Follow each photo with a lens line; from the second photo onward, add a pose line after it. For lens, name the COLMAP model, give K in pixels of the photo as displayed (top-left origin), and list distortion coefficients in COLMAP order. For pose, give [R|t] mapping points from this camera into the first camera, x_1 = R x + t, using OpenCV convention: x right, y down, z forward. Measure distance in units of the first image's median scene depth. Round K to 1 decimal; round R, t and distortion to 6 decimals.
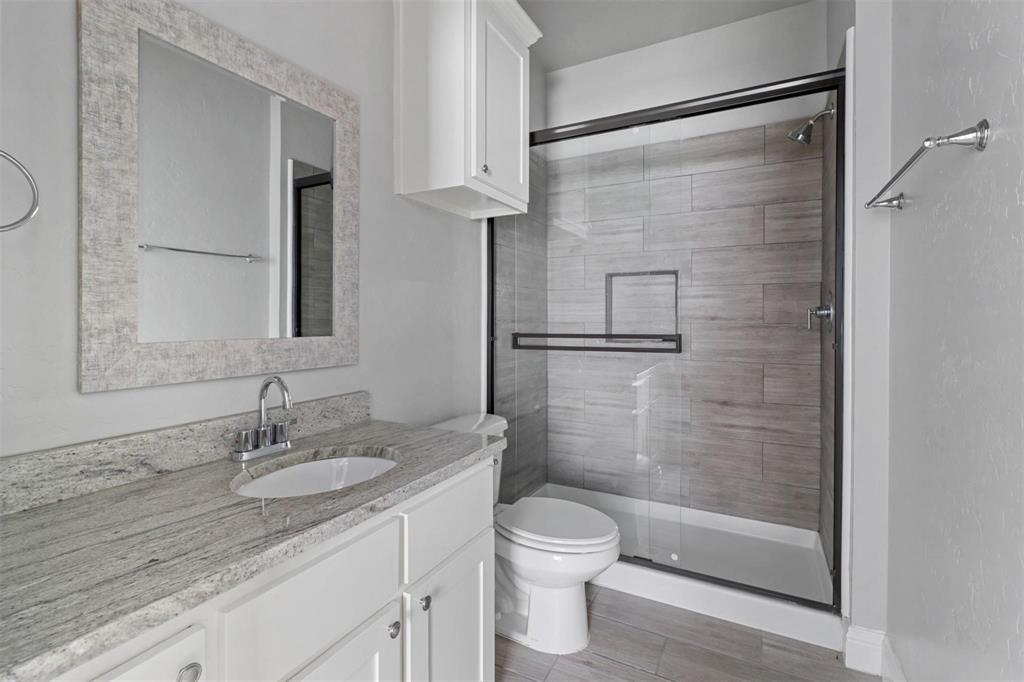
lens RADIAL K [[468.6, 0, 509.1], [0, 468.6, 340.5], [0, 0, 1]] dist [-0.000405, -0.000675]
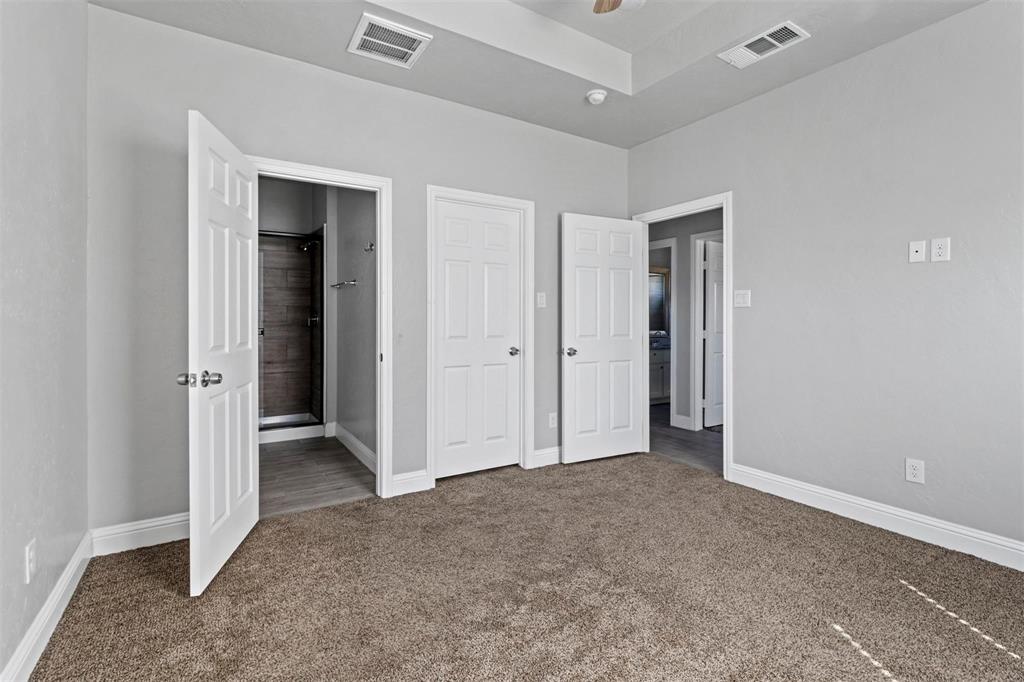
lens RADIAL K [[468.6, 0, 509.5], [0, 468.6, 334.5], [0, 0, 1]] dist [-0.000405, -0.000675]
pose [[0.485874, -0.008060, 0.873992, -0.848976], [-0.005881, 0.999905, 0.012491, -0.021488], [-0.874009, -0.011209, 0.485780, -0.953214]]
